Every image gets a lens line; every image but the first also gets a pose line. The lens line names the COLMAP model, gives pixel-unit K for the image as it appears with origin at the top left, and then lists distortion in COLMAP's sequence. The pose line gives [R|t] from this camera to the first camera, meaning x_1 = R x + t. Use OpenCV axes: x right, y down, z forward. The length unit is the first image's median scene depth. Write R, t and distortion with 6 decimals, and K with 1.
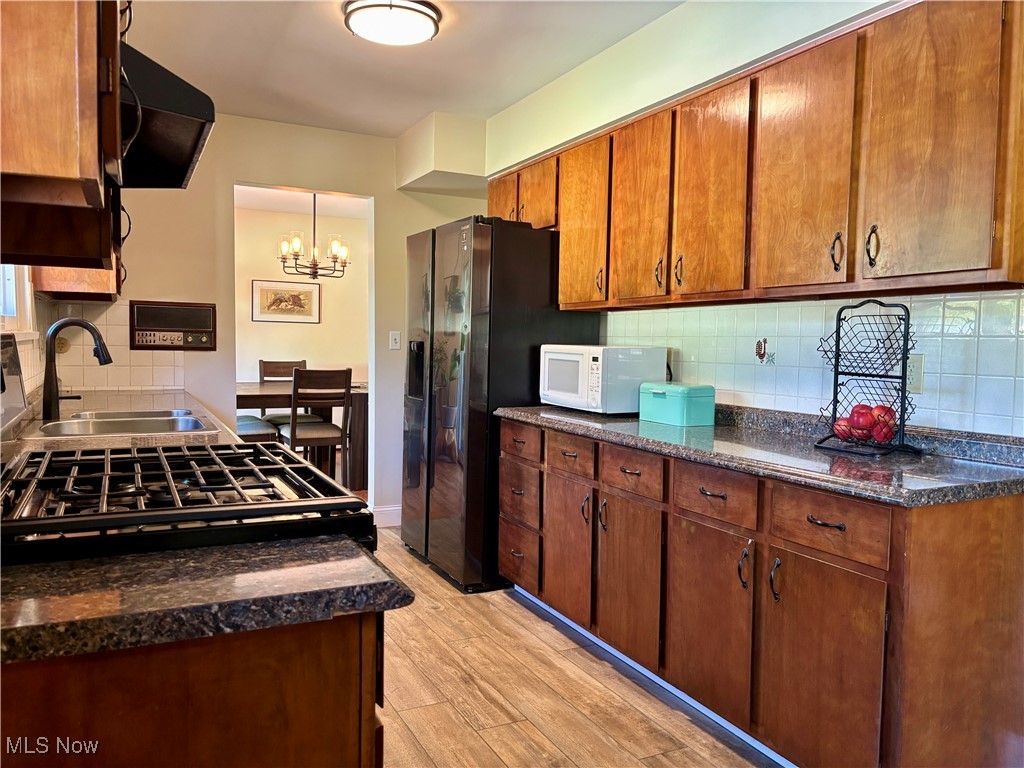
lens RADIAL K [[781.6, 0, 512.0], [0, 781.6, 384.0], [0, 0, 1]] dist [0.051999, -0.073287]
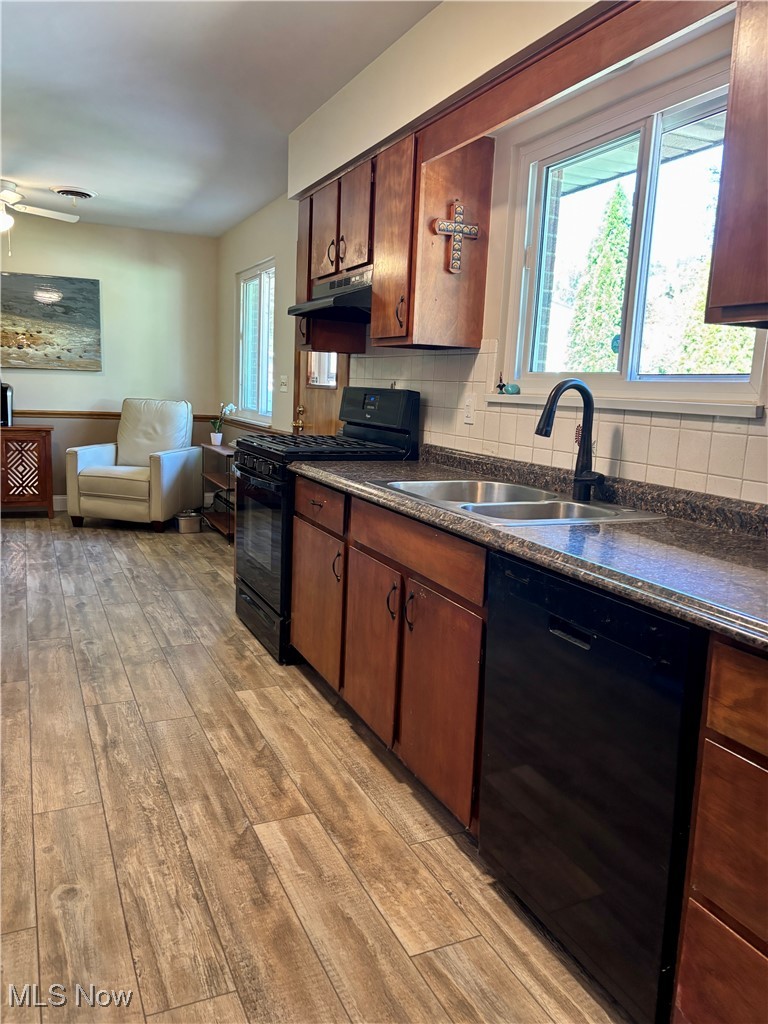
lens RADIAL K [[781.6, 0, 363.0], [0, 781.6, 514.7], [0, 0, 1]] dist [0.051999, -0.073287]
pose [[-0.996540, -0.066381, 0.050024, -0.412680], [-0.053710, 0.973576, 0.221958, -0.123118], [-0.063436, 0.218503, -0.973772, 1.968344]]
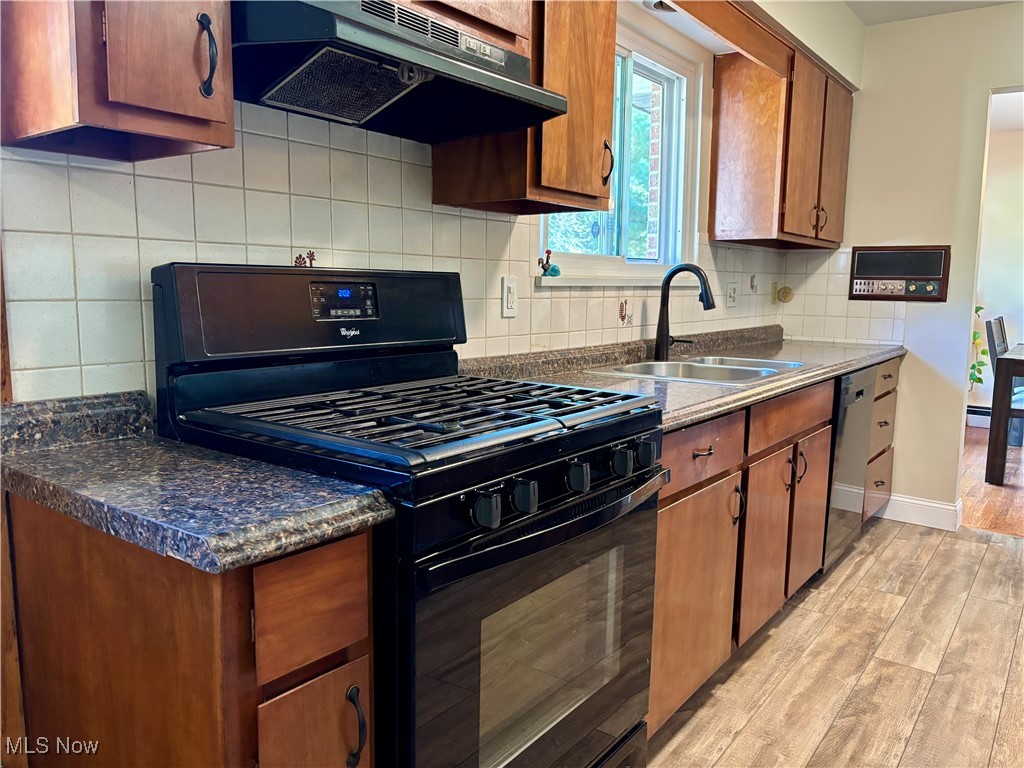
lens RADIAL K [[781.6, 0, 512.0], [0, 781.6, 384.0], [0, 0, 1]] dist [0.051999, -0.073287]
pose [[0.453634, 0.102335, -0.885293, 0.289187], [-0.056225, 0.994693, 0.086171, -0.002940], [0.889413, 0.010686, 0.456980, 0.355881]]
